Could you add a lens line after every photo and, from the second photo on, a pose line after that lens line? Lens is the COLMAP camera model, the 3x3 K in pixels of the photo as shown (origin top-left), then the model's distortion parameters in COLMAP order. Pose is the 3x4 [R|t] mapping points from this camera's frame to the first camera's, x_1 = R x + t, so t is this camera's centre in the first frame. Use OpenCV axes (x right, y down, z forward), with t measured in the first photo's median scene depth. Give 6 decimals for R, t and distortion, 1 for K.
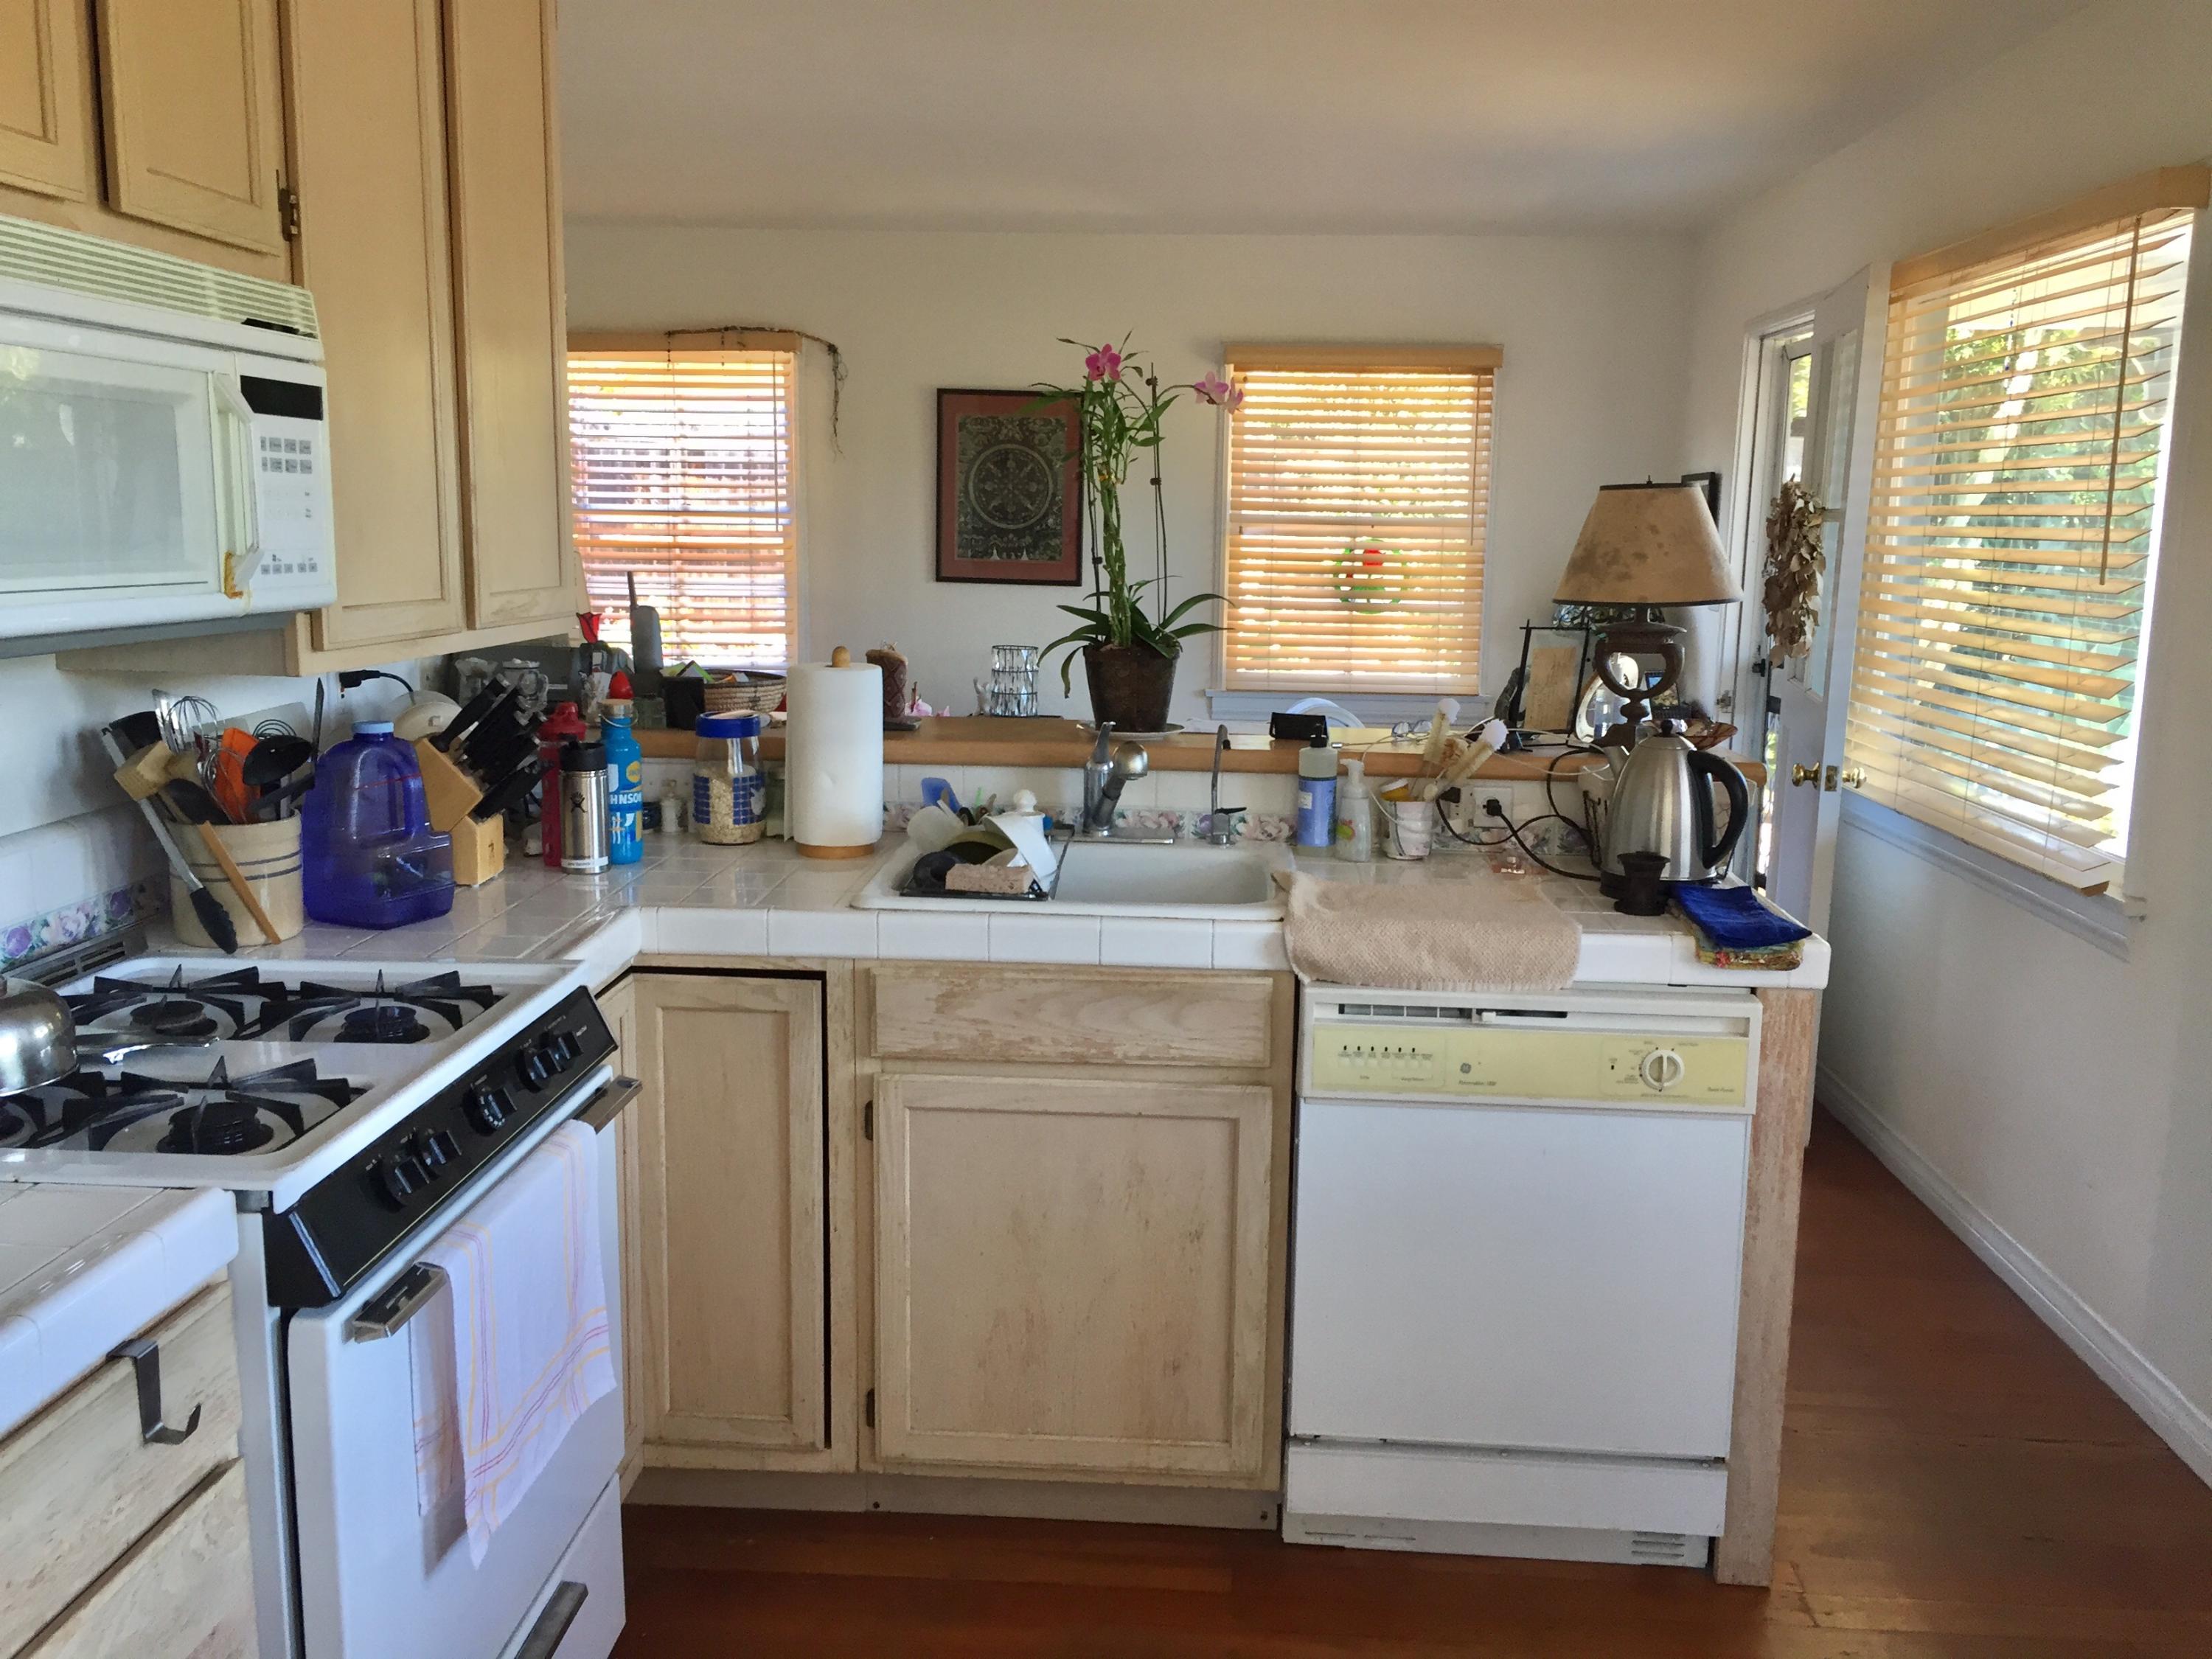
lens RADIAL K [[1906.5, 0, 1108.9], [0, 1906.5, 830.7], [0, 0, 1]] dist [0.064667, -0.049482]
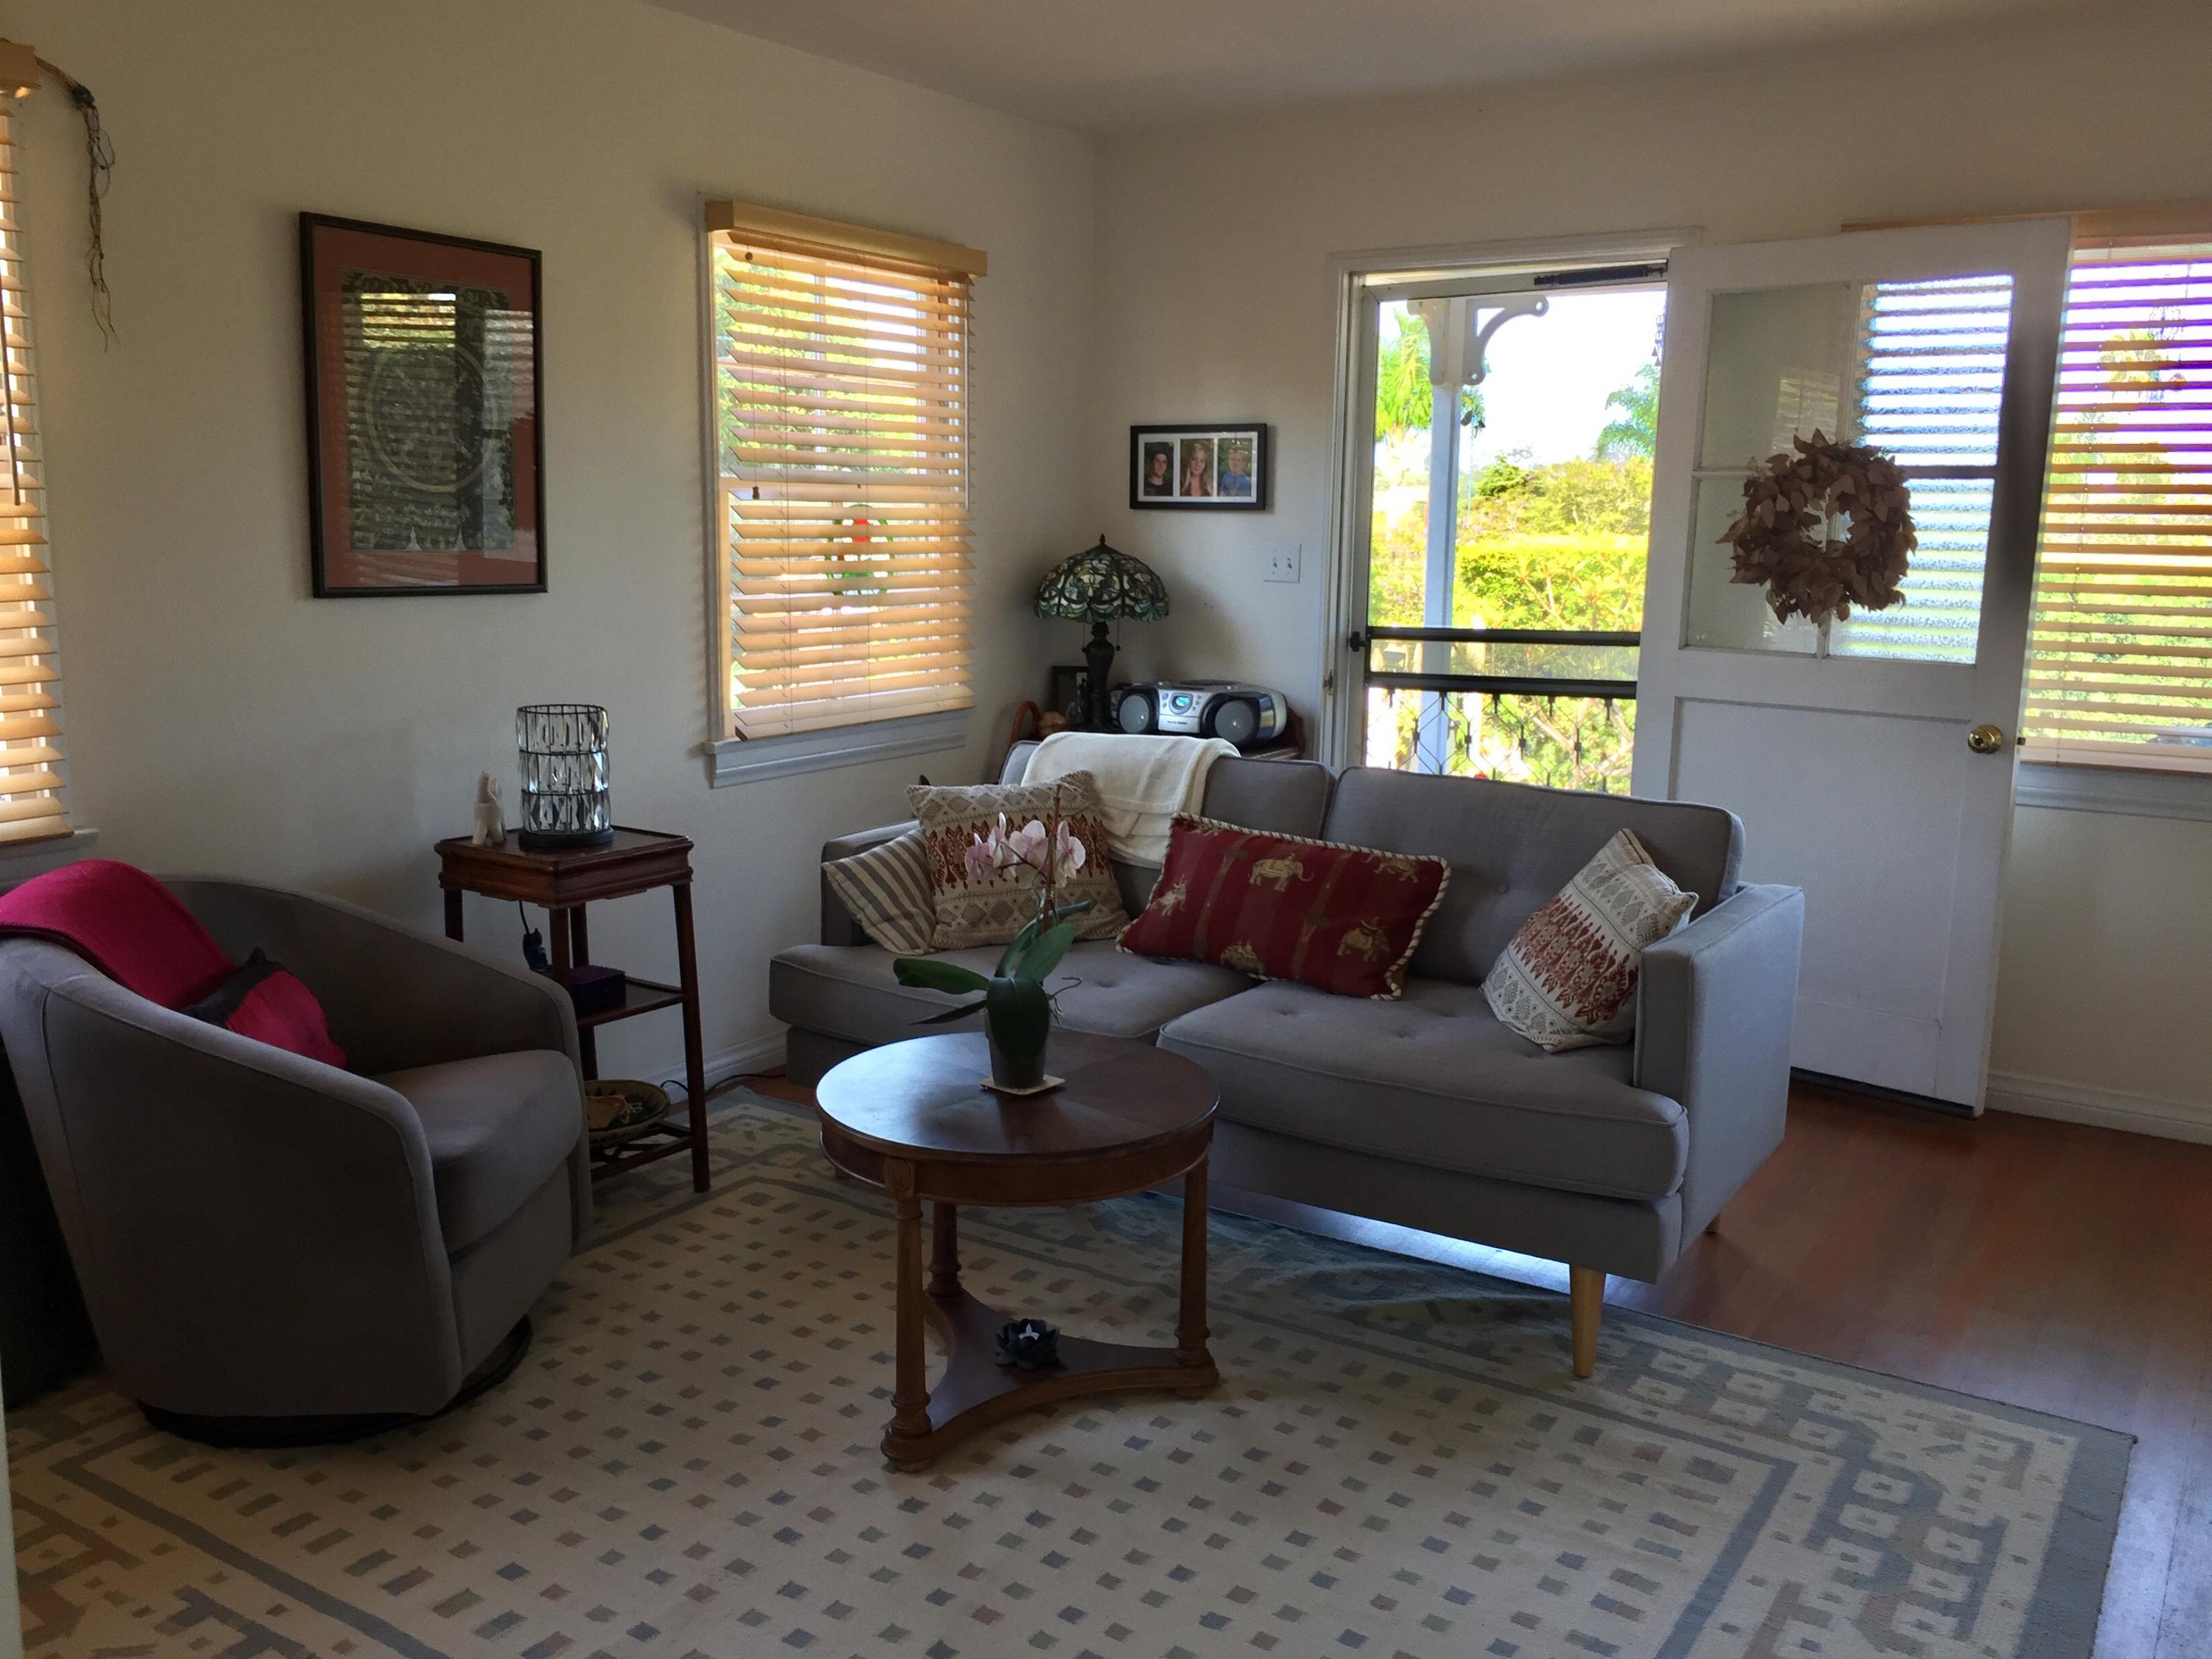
lens RADIAL K [[1906.5, 0, 1104.4], [0, 1906.5, 831.3], [0, 0, 1]] dist [0.064667, -0.049482]
pose [[0.503867, -0.160942, 0.848655, -0.434711], [0.132486, 0.985263, 0.108189, -0.097908], [-0.853560, 0.057922, 0.517764, 0.562986]]
